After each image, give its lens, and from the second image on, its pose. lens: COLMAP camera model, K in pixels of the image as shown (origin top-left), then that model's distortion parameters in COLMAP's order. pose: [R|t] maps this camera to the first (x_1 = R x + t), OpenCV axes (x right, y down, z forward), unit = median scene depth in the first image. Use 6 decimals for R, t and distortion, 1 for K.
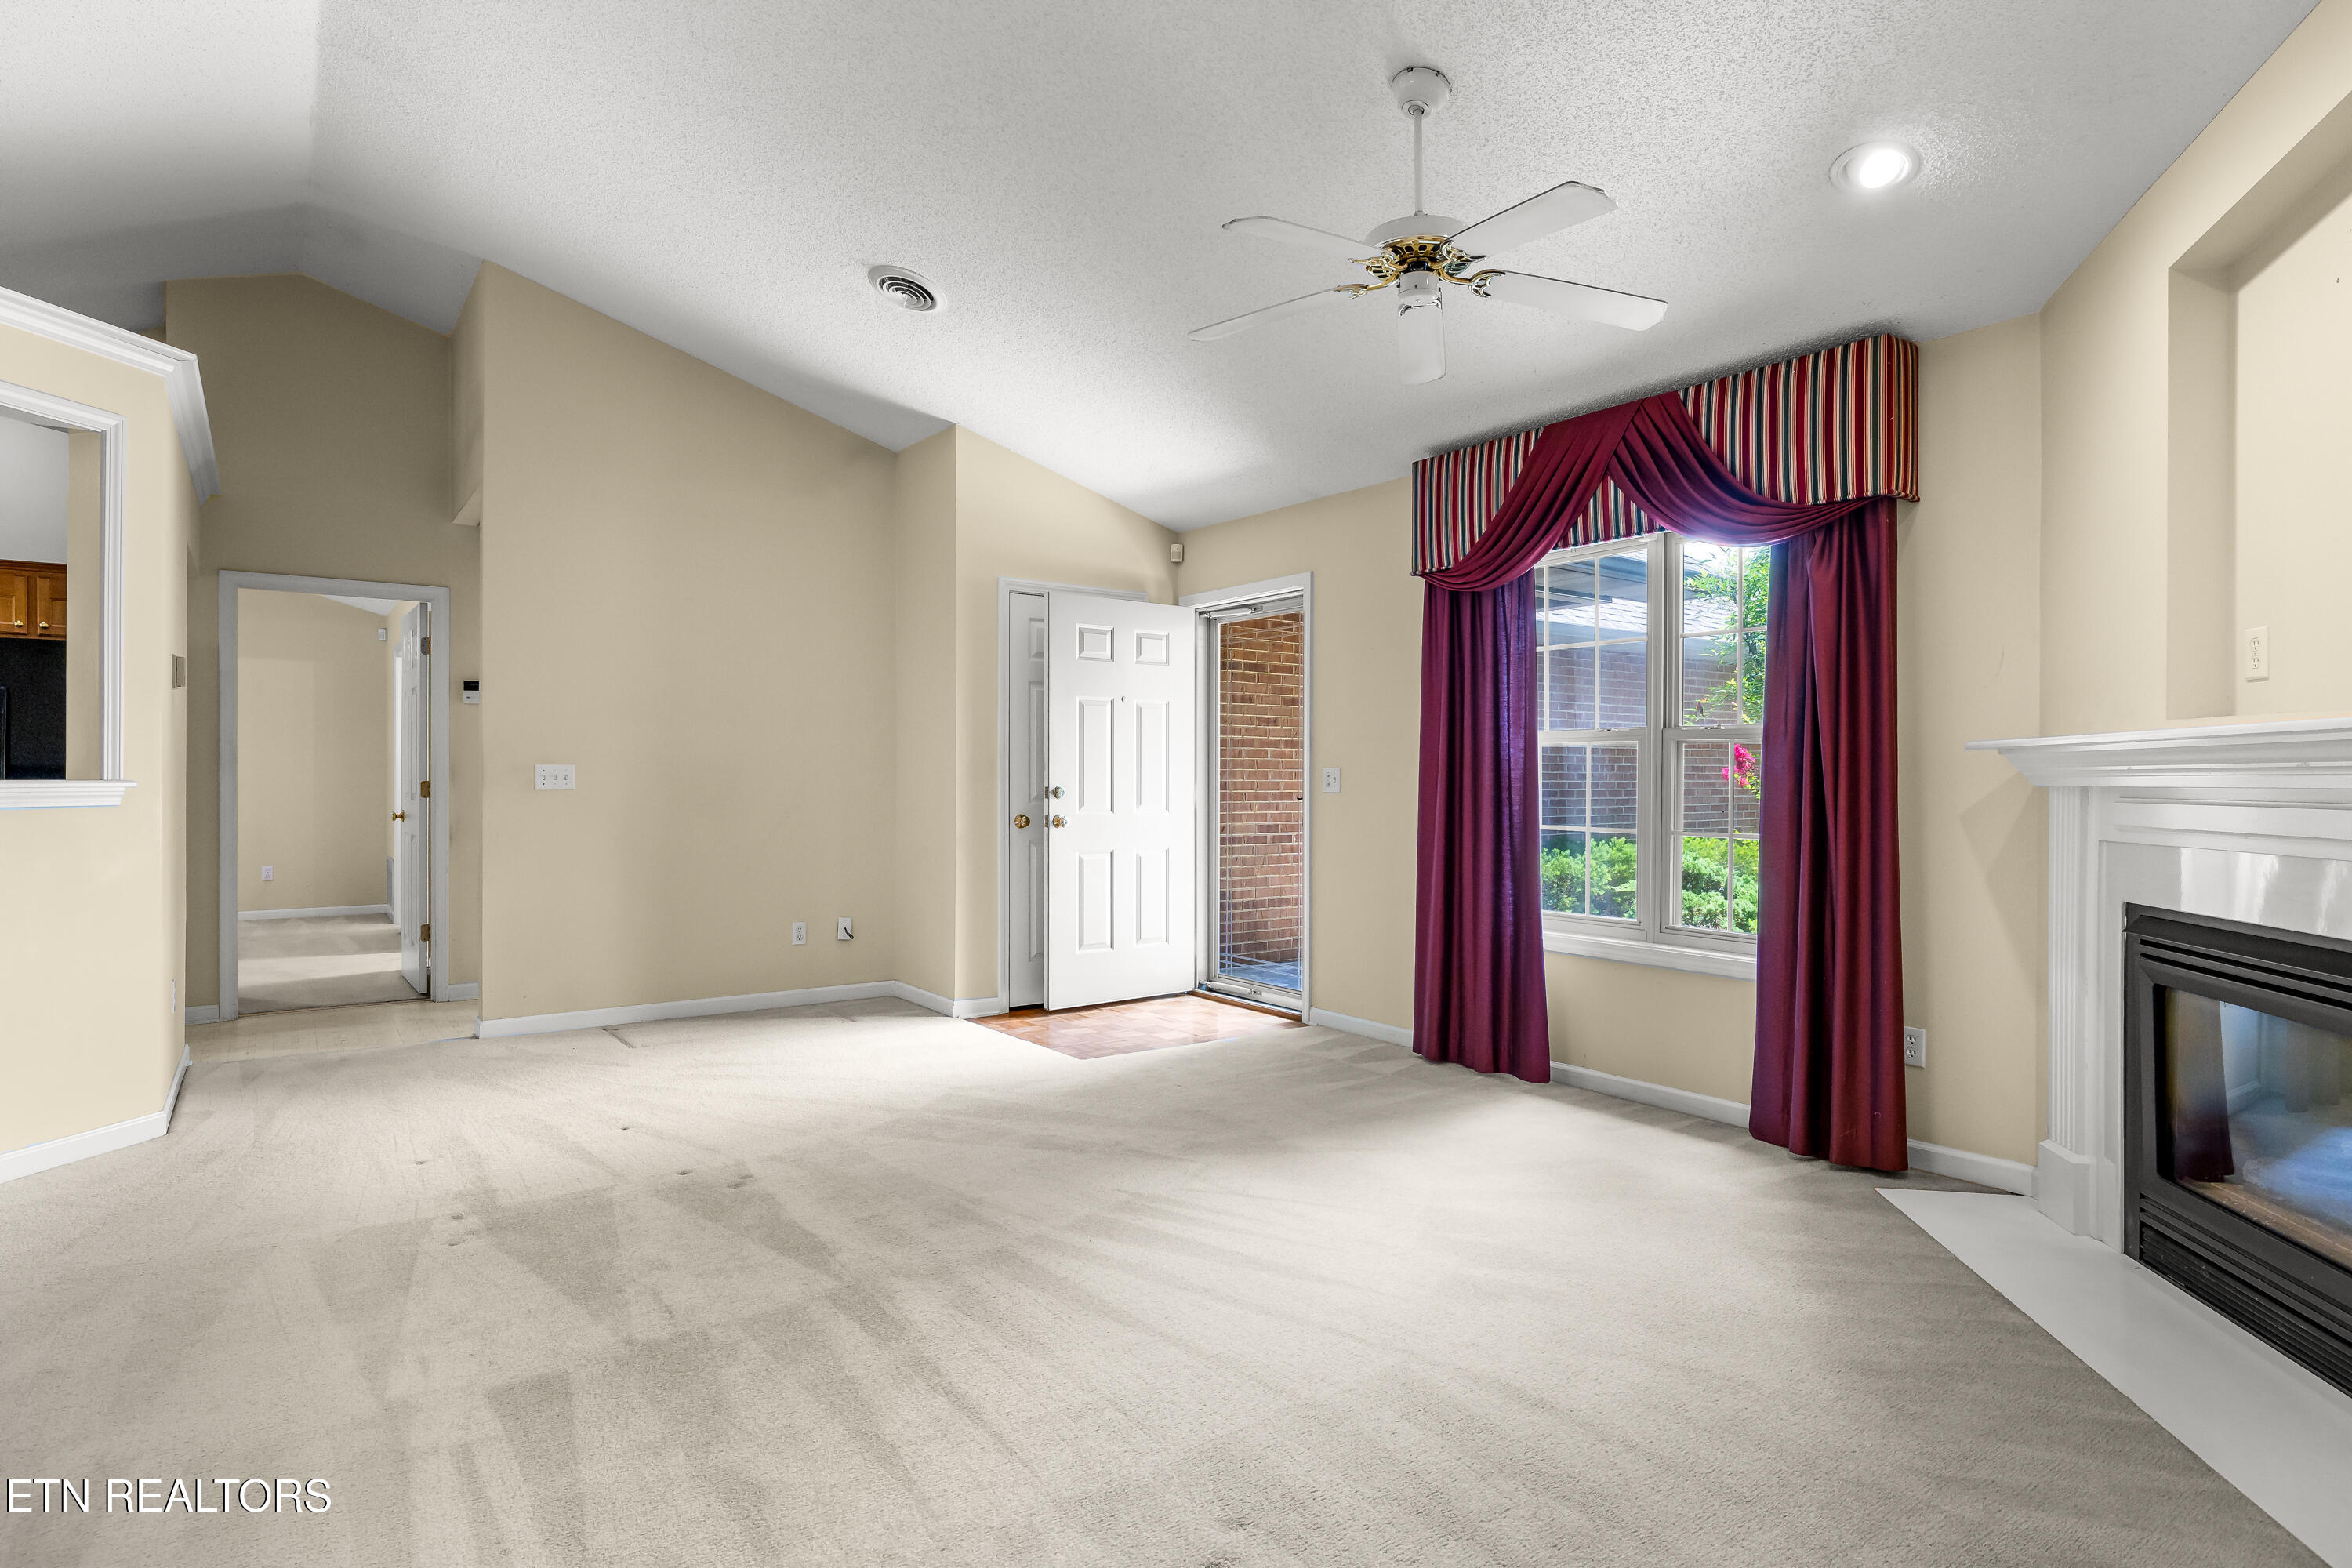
lens RADIAL K [[1231.2, 0, 1179.6], [0, 1231.2, 772.5], [0, 0, 1]] dist [-0.006455, 0.002308]
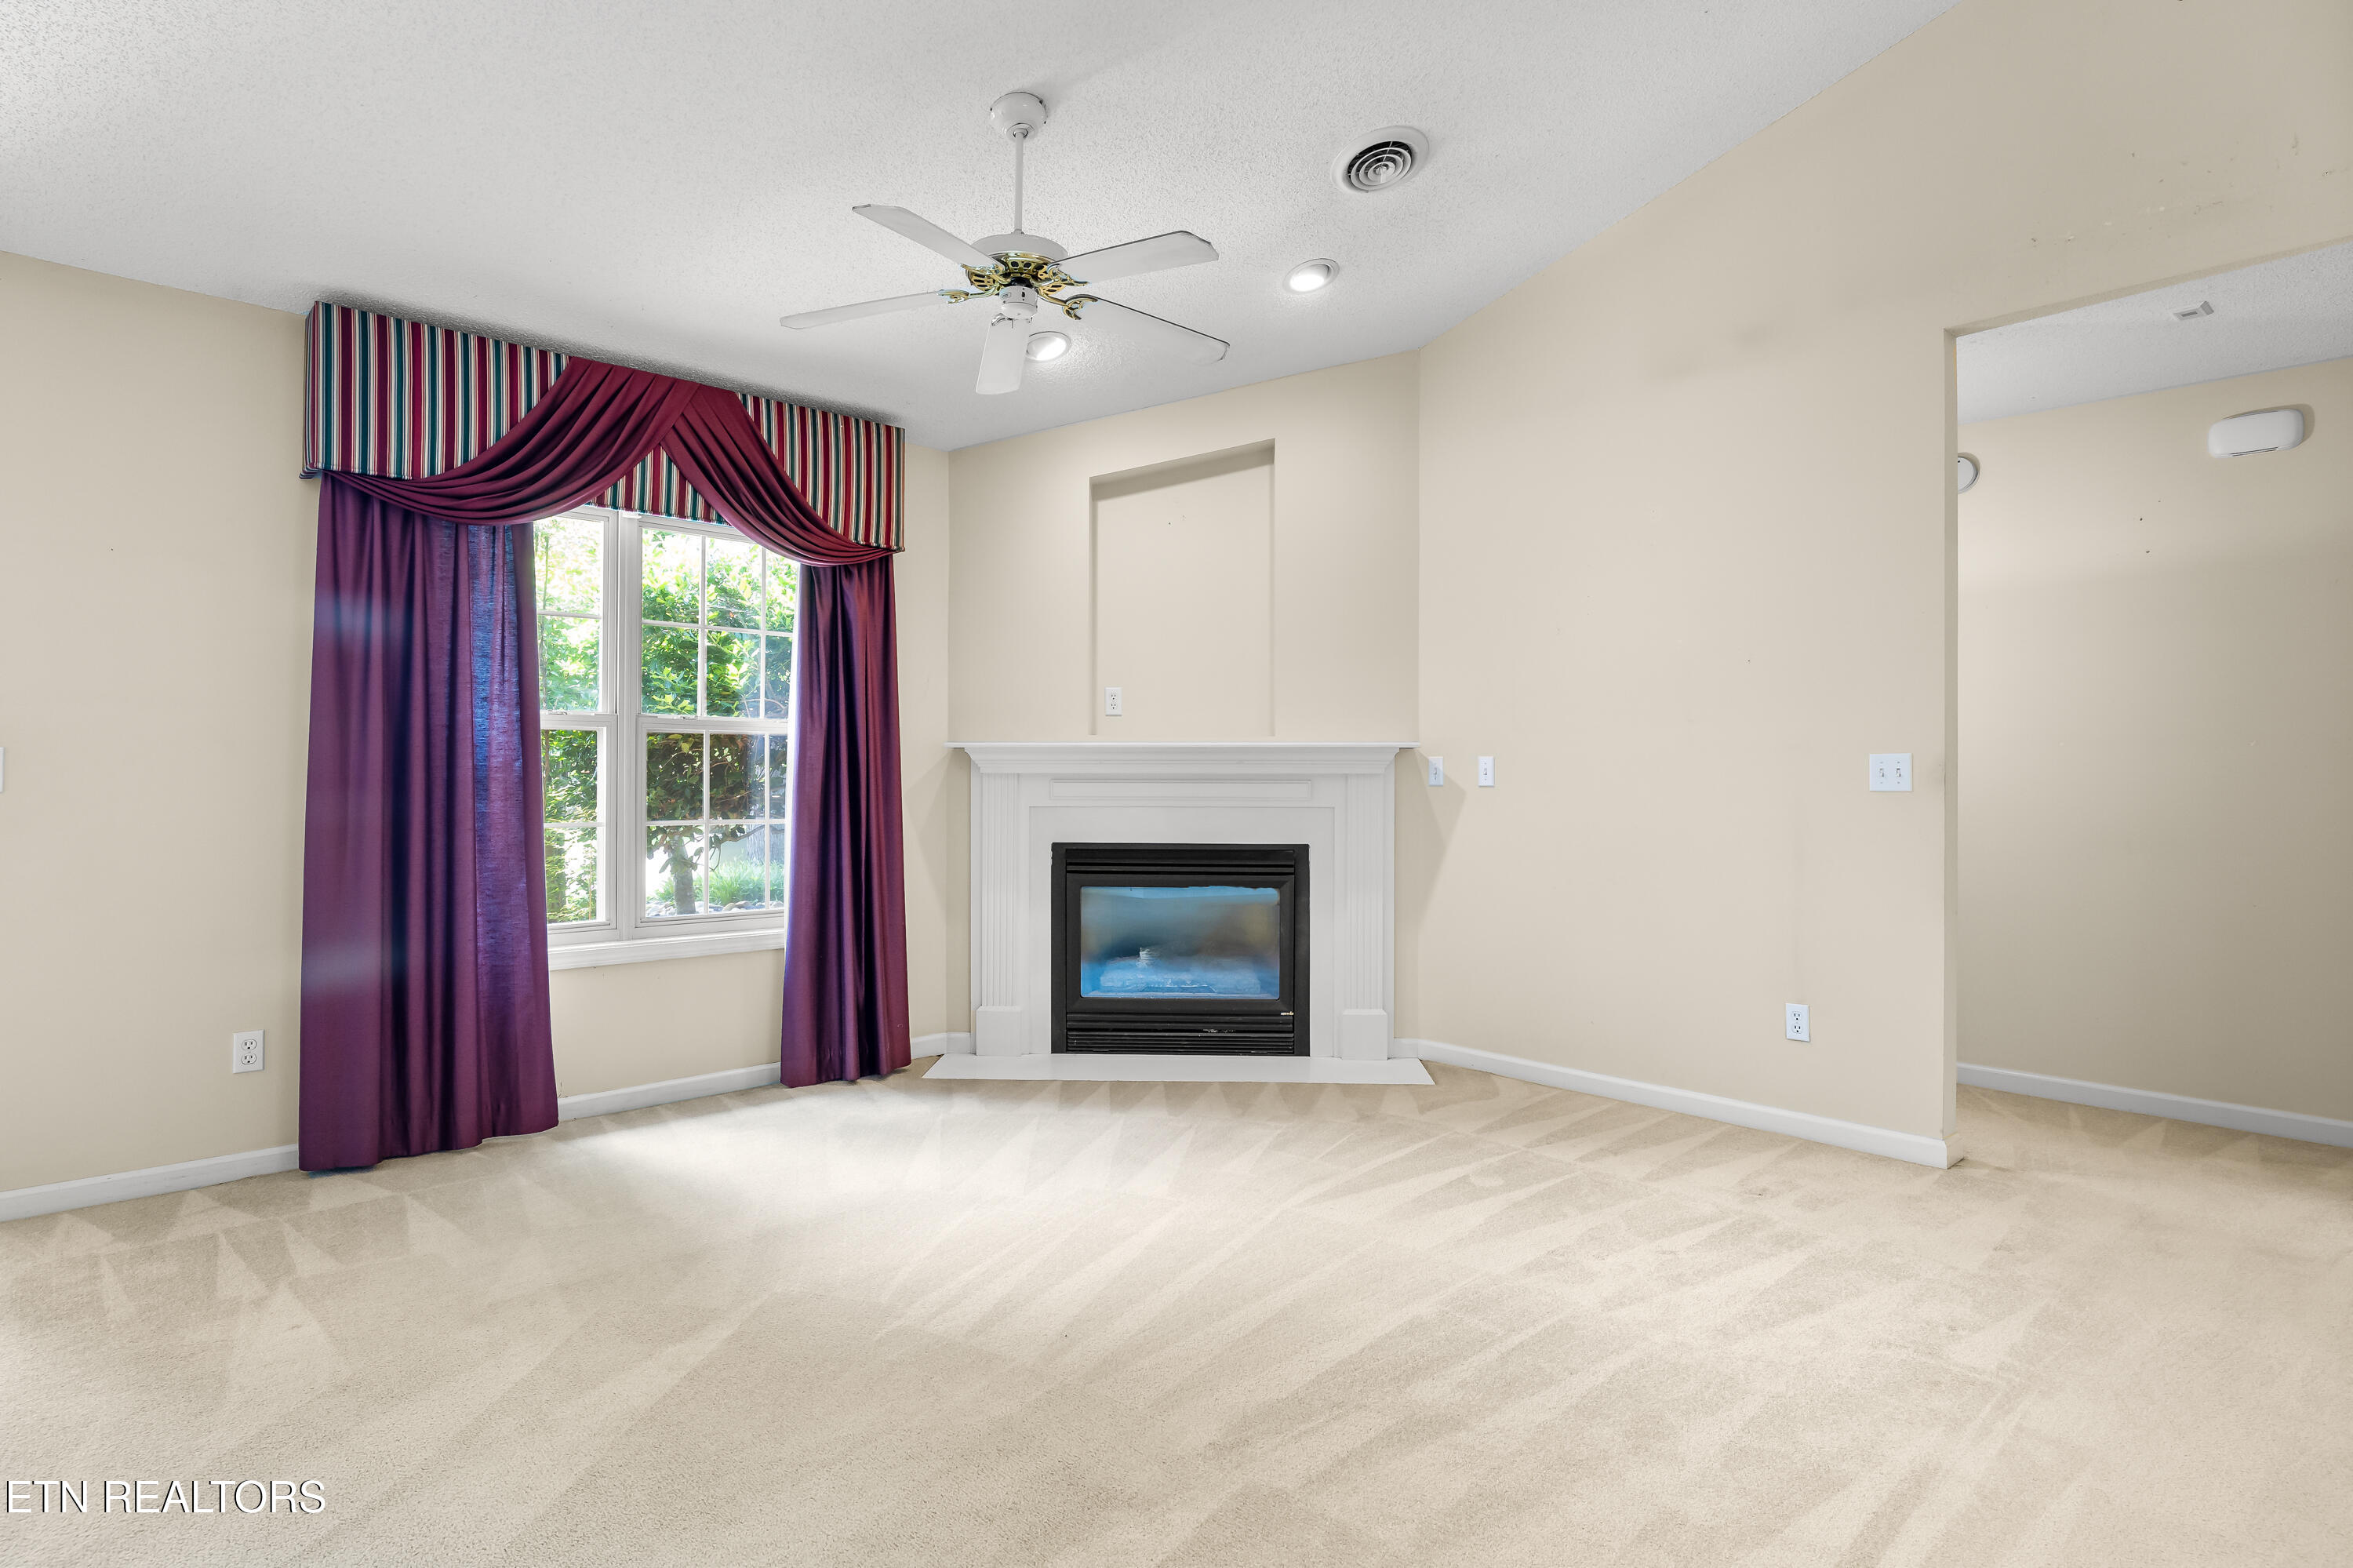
lens RADIAL K [[1231.8, 0, 1153.9], [0, 1231.8, 769.4], [0, 0, 1]] dist [-0.006455, 0.002308]
pose [[-0.103212, -0.003237, 0.994654, -0.619193], [-0.008257, 0.999963, 0.002398, 0.000190], [-0.994625, -0.007966, -0.103235, 0.712261]]
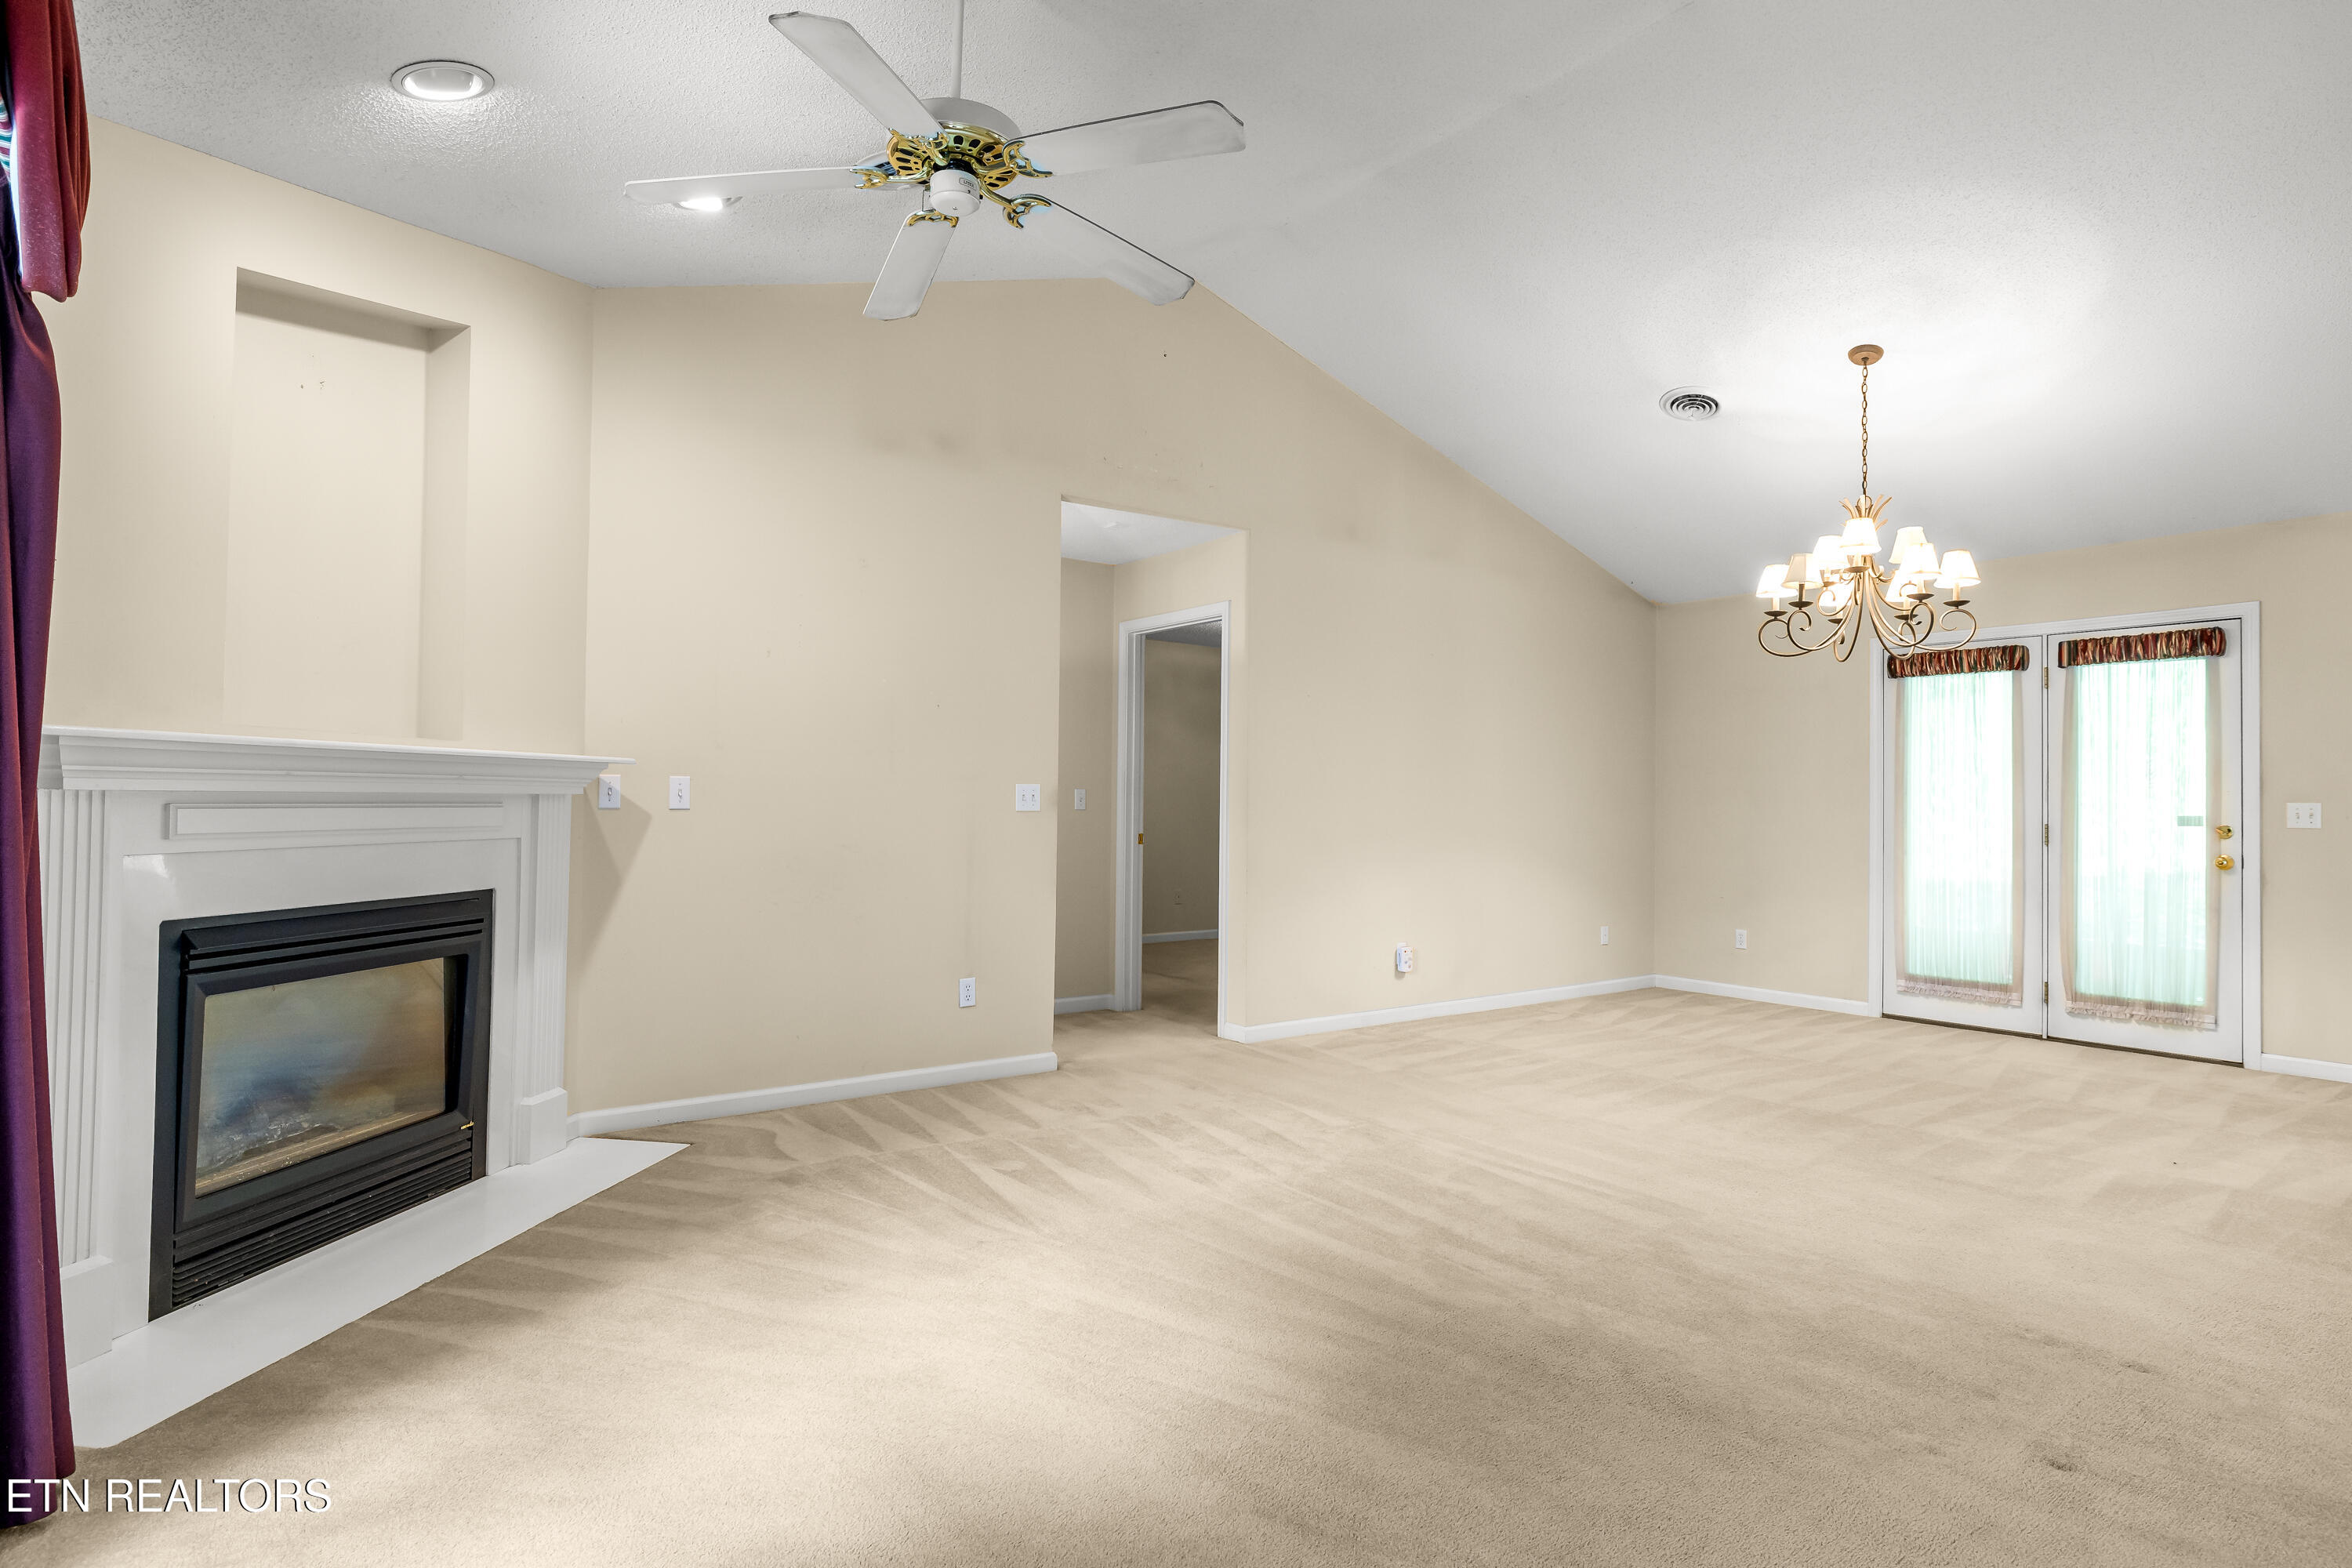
lens RADIAL K [[1231.2, 0, 1160.0], [0, 1231.2, 775.3], [0, 0, 1]] dist [-0.006455, 0.002308]
pose [[-0.999789, -0.018274, -0.009347, 0.044477], [-0.018026, 0.999502, -0.025919, 0.006707], [0.009816, -0.025745, -0.999620, 1.296895]]
